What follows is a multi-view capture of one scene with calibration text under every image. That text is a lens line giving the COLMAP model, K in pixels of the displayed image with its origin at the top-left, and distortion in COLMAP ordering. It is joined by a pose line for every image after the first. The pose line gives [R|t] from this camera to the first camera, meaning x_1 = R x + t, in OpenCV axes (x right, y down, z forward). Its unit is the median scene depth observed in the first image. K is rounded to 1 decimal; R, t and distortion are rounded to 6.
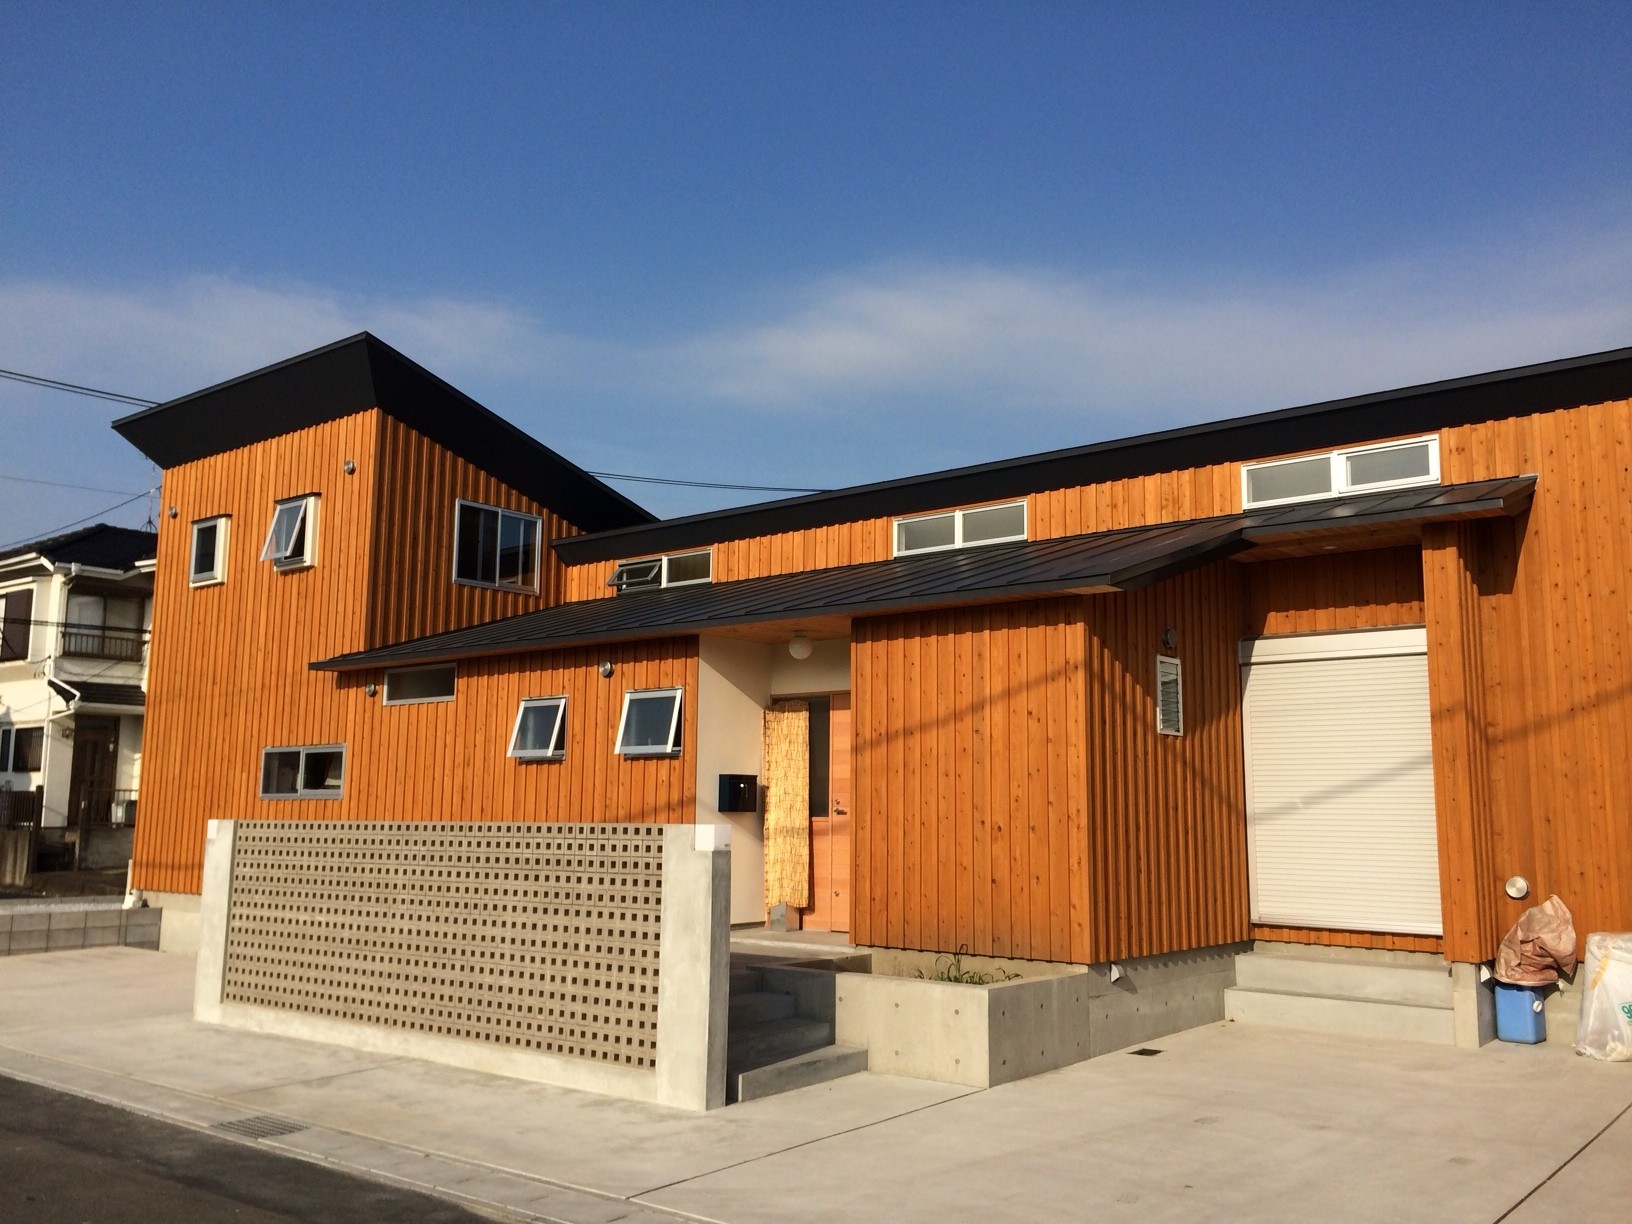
lens RADIAL K [[1373.1, 0, 815.2], [0, 1373.1, 603.6], [0, 0, 1]] dist [0.067225, -0.053726]
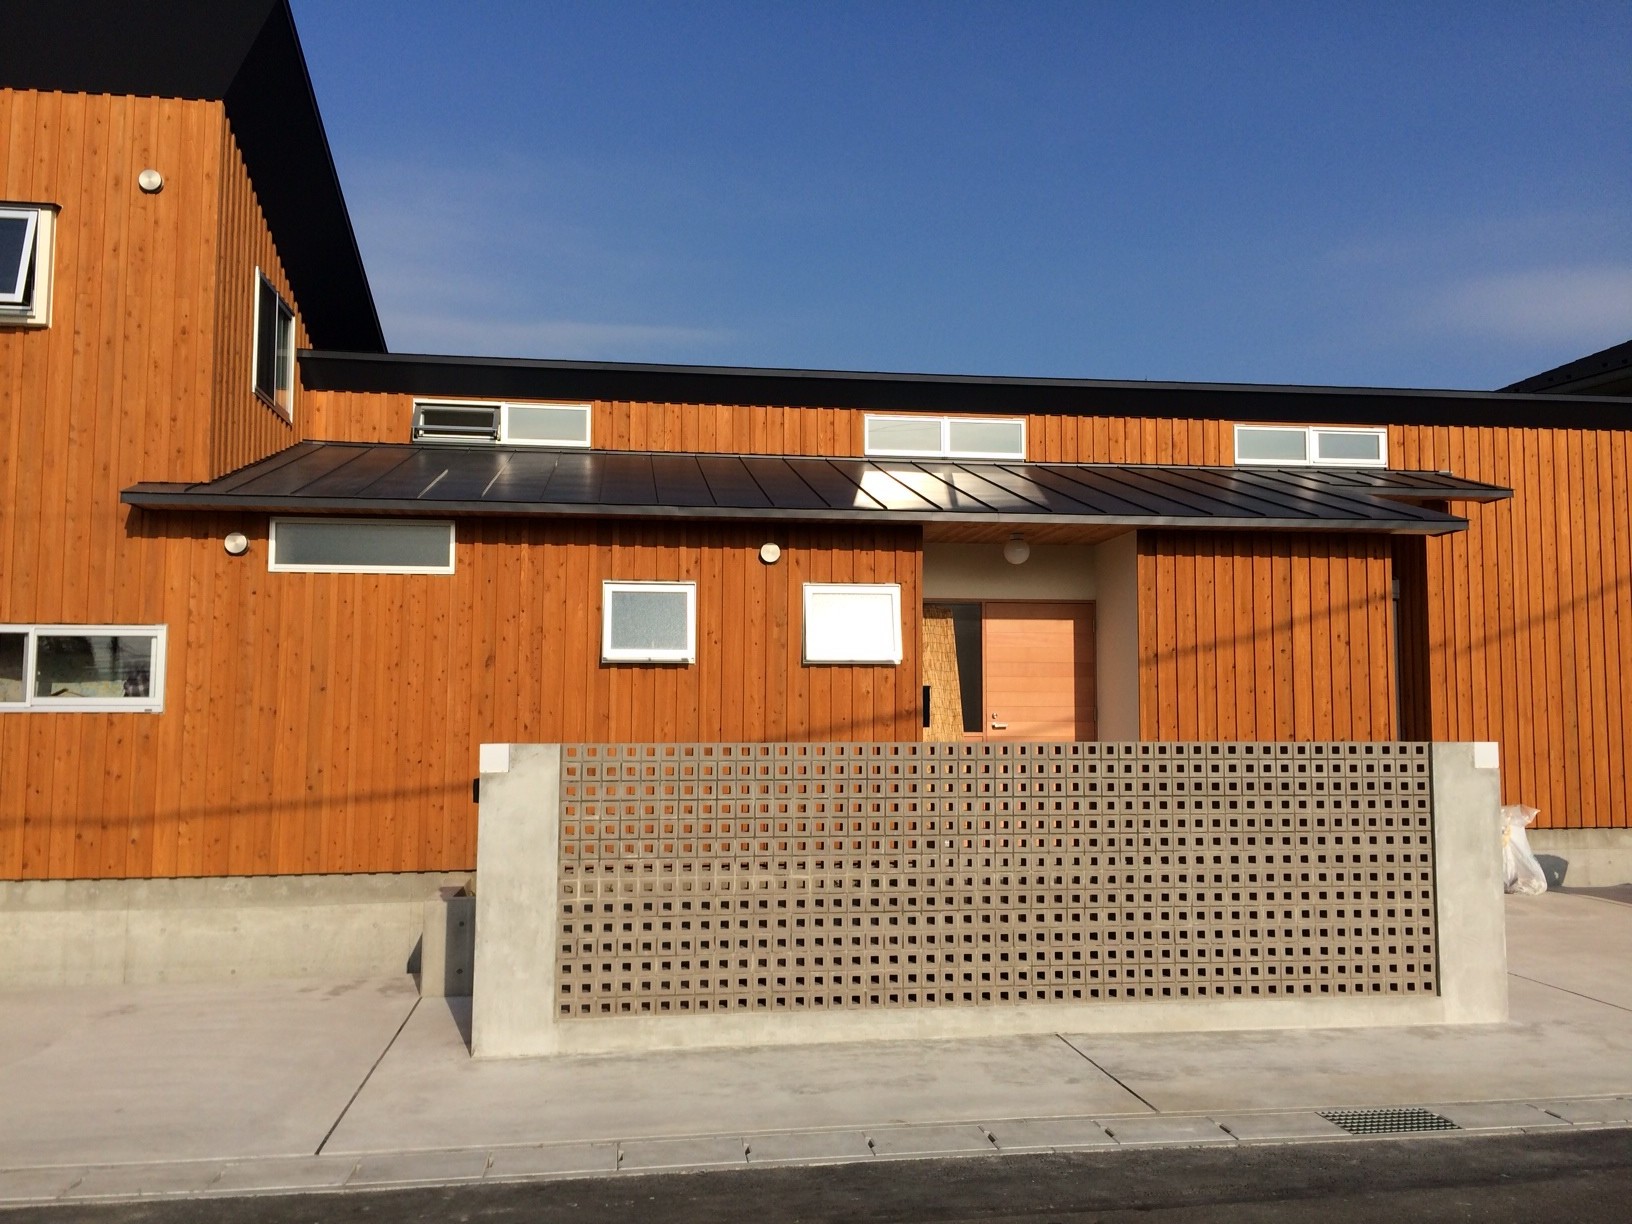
lens RADIAL K [[1373.1, 0, 813.3], [0, 1373.1, 615.8], [0, 0, 1]] dist [0.067225, -0.053726]
pose [[0.687357, 0.049648, 0.724621, -0.987075], [-0.103772, 0.994139, 0.030322, 0.077723], [-0.718868, -0.096037, 0.688481, 0.577104]]
